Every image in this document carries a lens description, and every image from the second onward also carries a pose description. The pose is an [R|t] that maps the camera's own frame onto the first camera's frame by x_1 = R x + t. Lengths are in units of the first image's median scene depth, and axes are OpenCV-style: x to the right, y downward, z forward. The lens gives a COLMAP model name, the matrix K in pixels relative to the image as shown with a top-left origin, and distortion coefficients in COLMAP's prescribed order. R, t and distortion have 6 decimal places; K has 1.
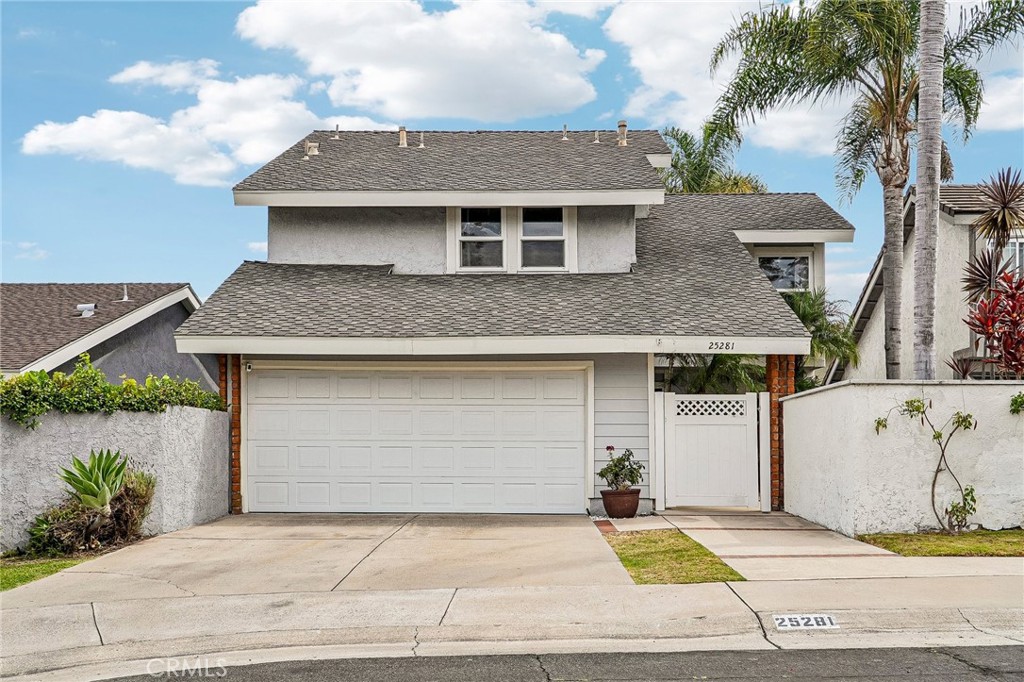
lens RADIAL K [[1041.8, 0, 512.0], [0, 1041.8, 337.9], [0, 0, 1]] dist [0.009562, 0.000000]
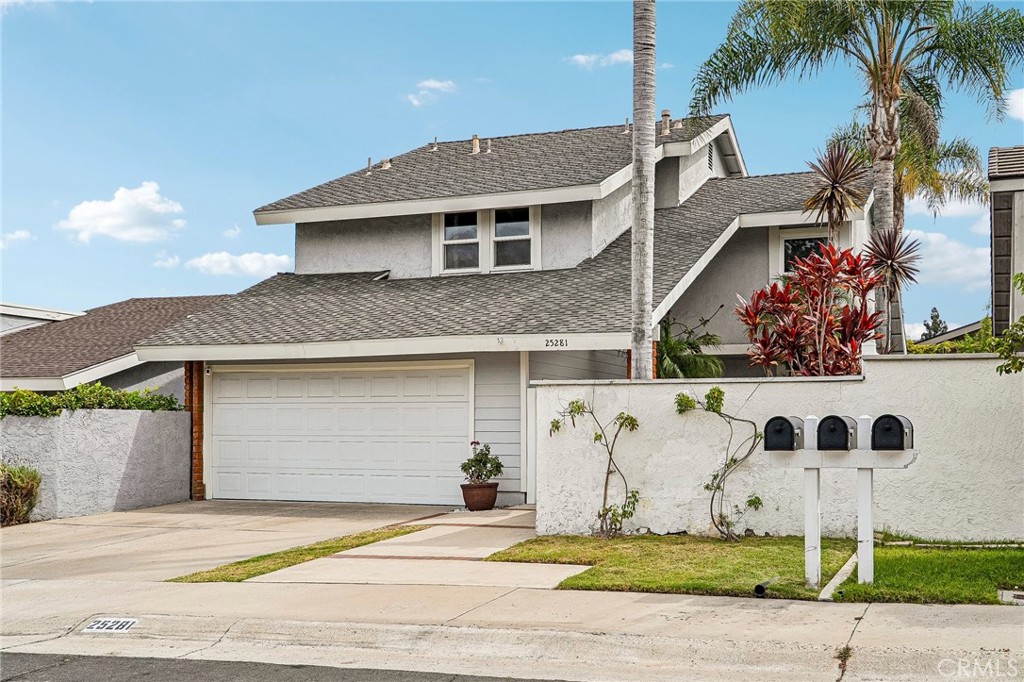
lens RADIAL K [[998.0, 0, 512.3], [0, 998.0, 345.0], [0, 0, 1]] dist [0.003530, 0.000000]
pose [[0.957406, -0.030500, -0.287130, 0.366033], [0.036993, 0.999167, 0.017215, -0.007171], [0.286366, -0.027104, 0.957737, 0.049903]]
